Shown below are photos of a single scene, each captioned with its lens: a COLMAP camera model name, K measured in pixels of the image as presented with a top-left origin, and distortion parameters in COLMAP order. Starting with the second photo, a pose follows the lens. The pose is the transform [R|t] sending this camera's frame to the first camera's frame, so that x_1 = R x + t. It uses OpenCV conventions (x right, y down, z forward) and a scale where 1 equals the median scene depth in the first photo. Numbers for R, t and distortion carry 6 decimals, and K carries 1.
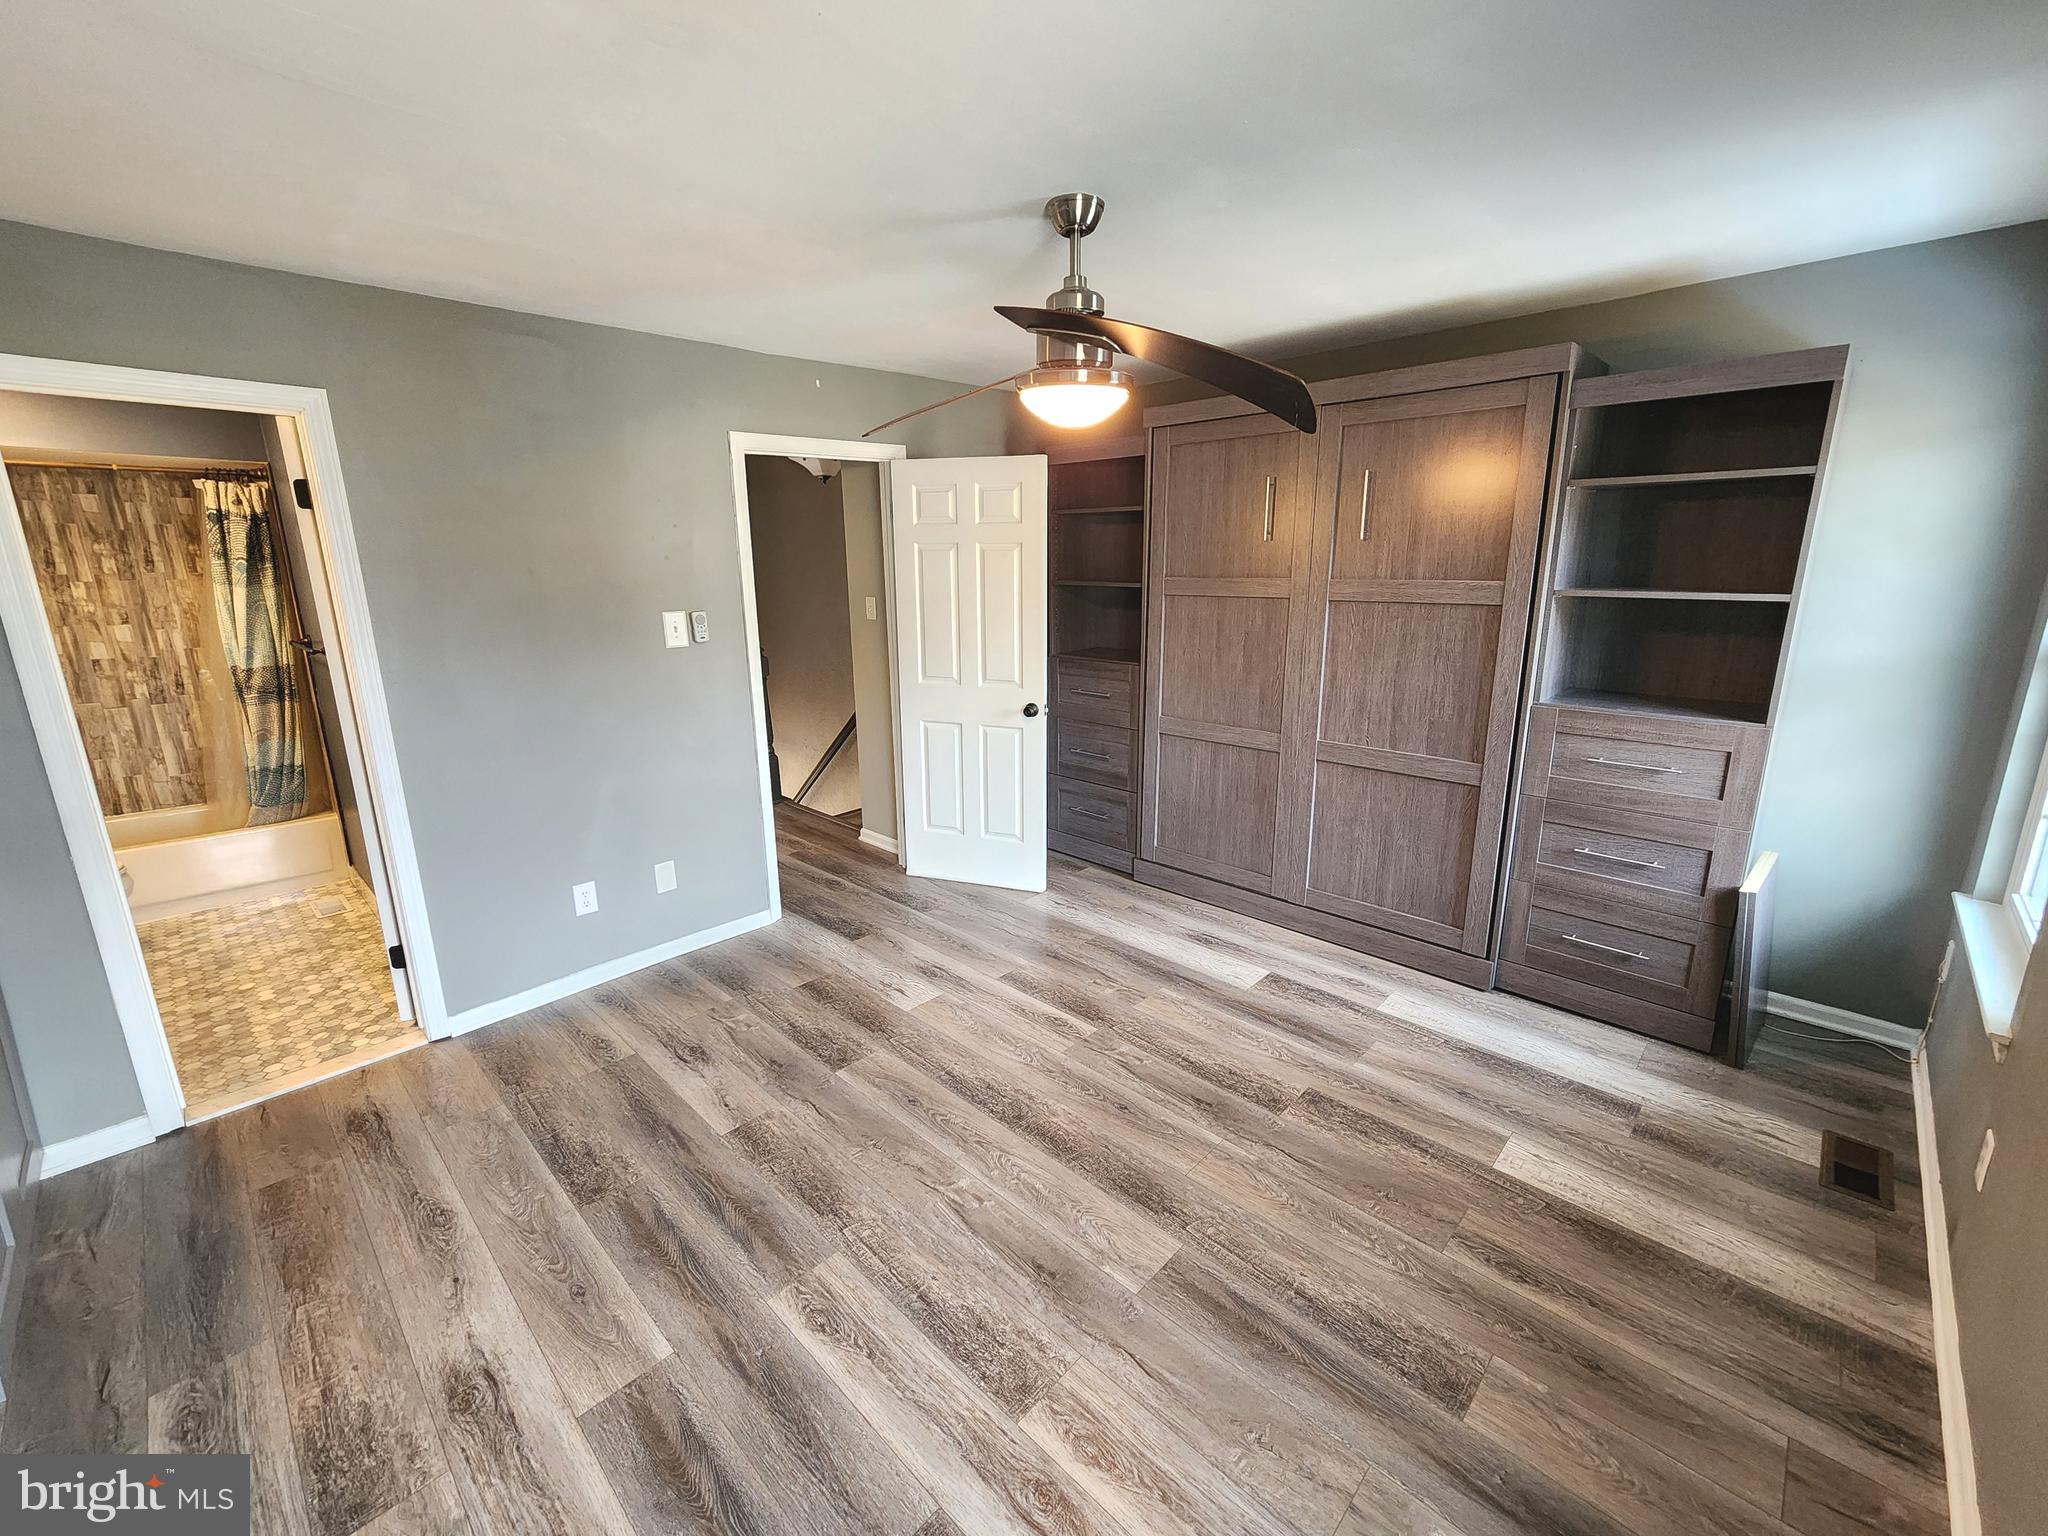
lens RADIAL K [[843.5, 0, 1023.2], [0, 843.5, 756.9], [0, 0, 1]] dist [0.002454, 0.000465]
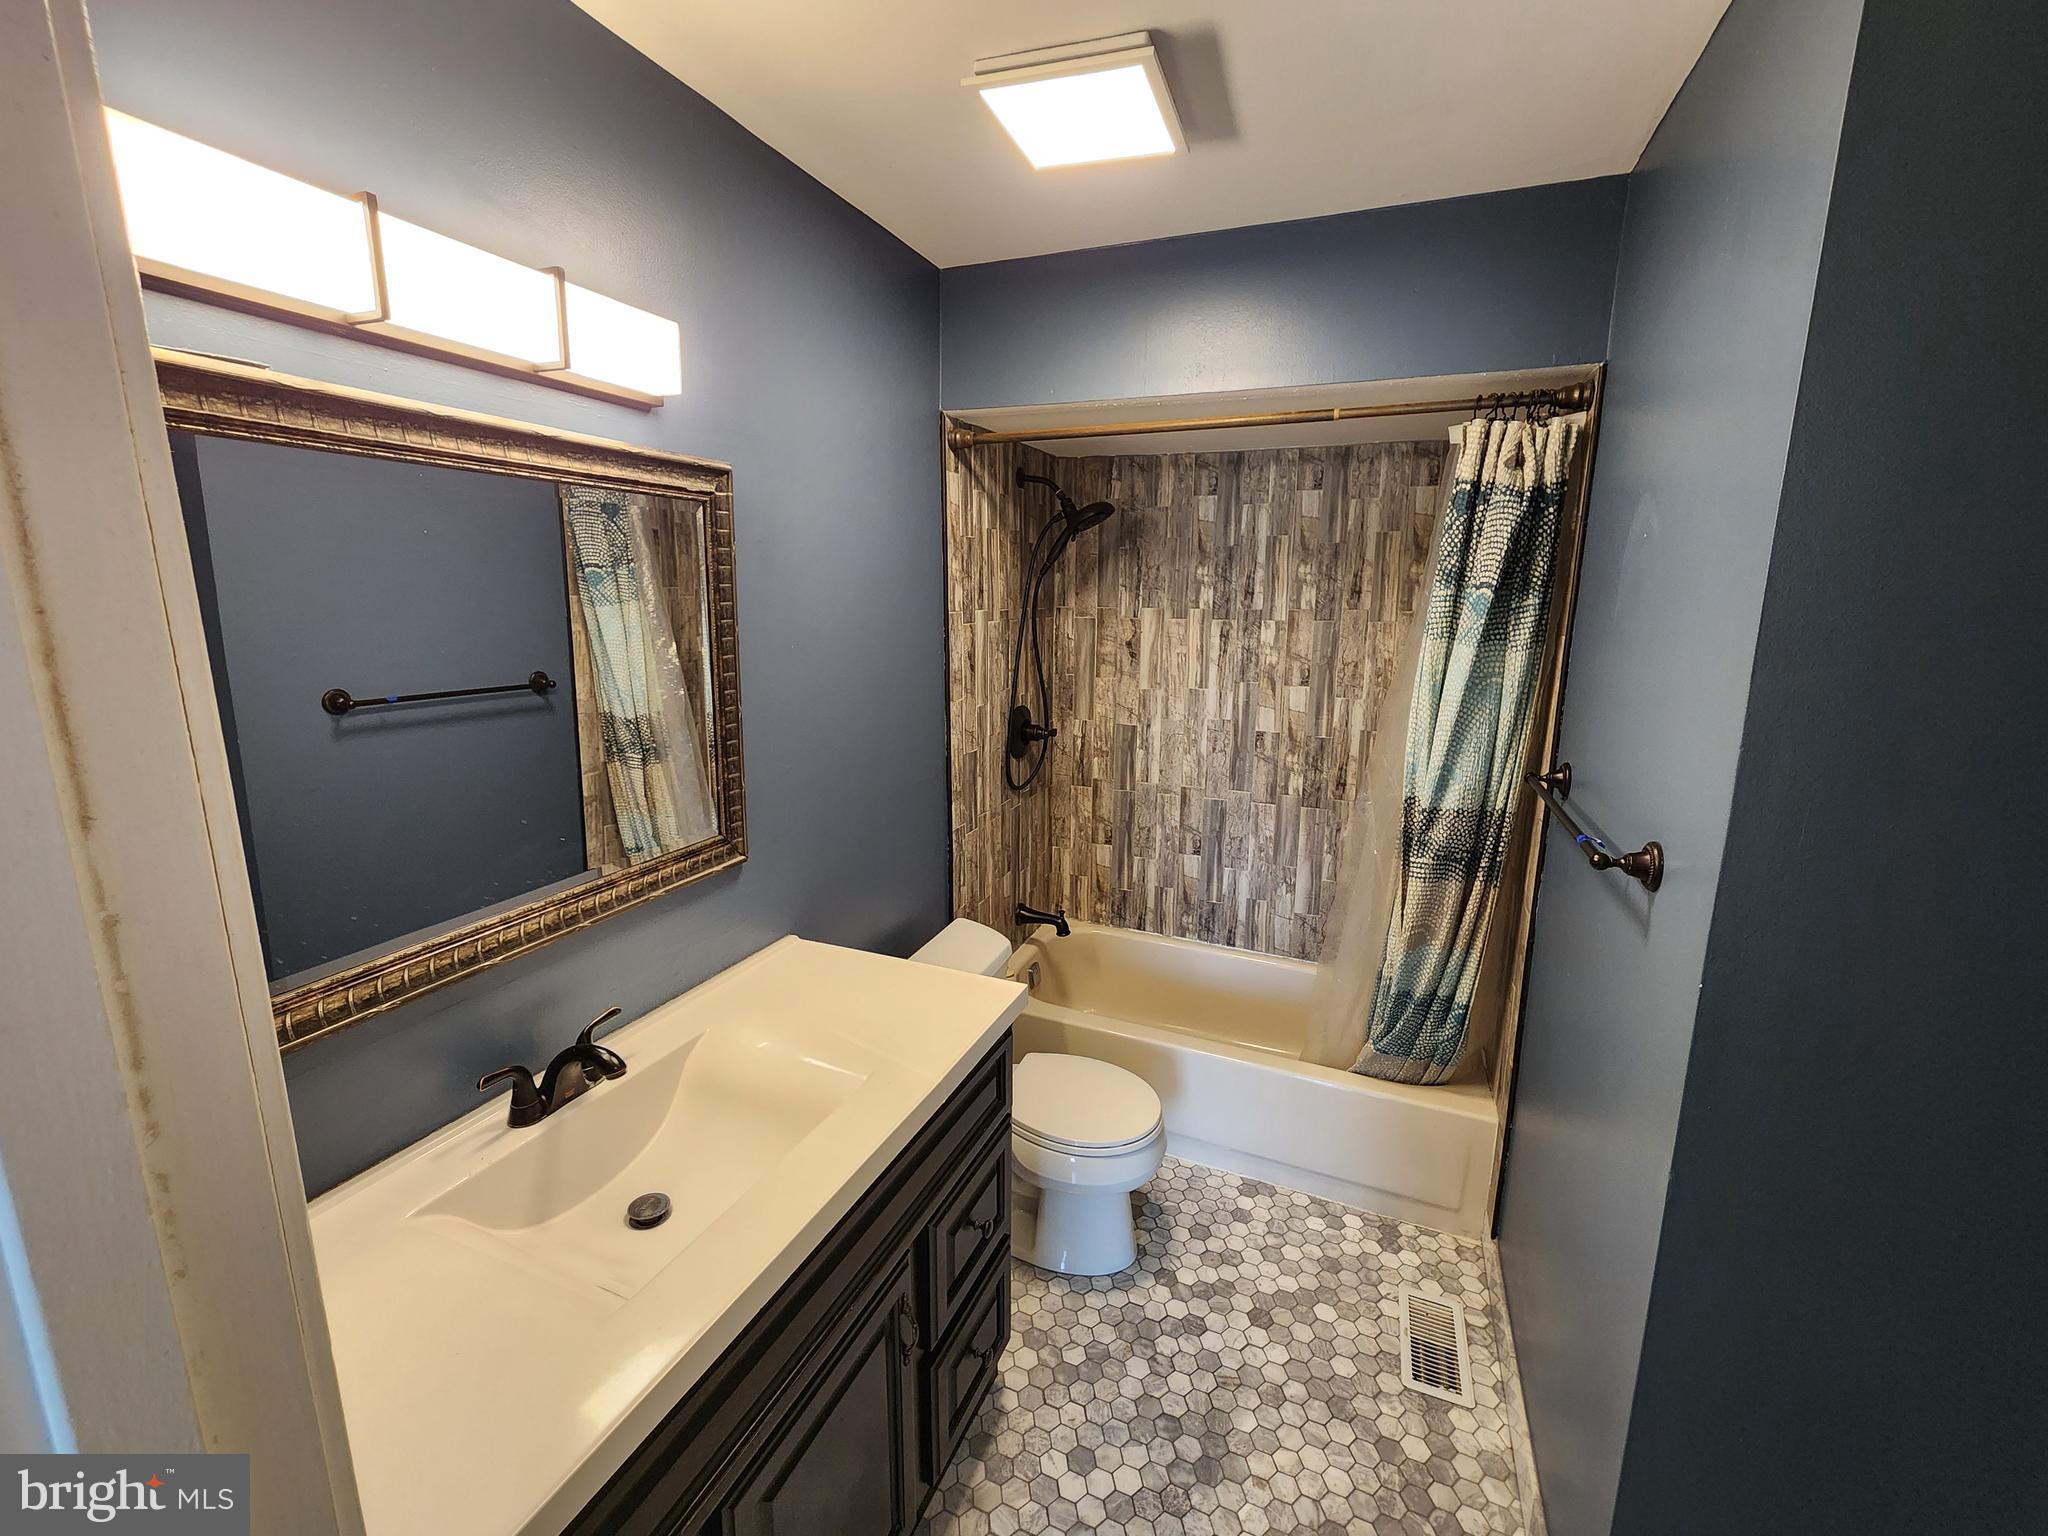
lens RADIAL K [[843.5, 0, 1023.2], [0, 843.5, 756.9], [0, 0, 1]] dist [0.002454, 0.000465]
pose [[0.358915, 0.186595, -0.914529, -0.543656], [-0.223892, 0.968418, 0.109722, -0.130235], [0.906120, 0.165375, 0.389357, 0.572429]]
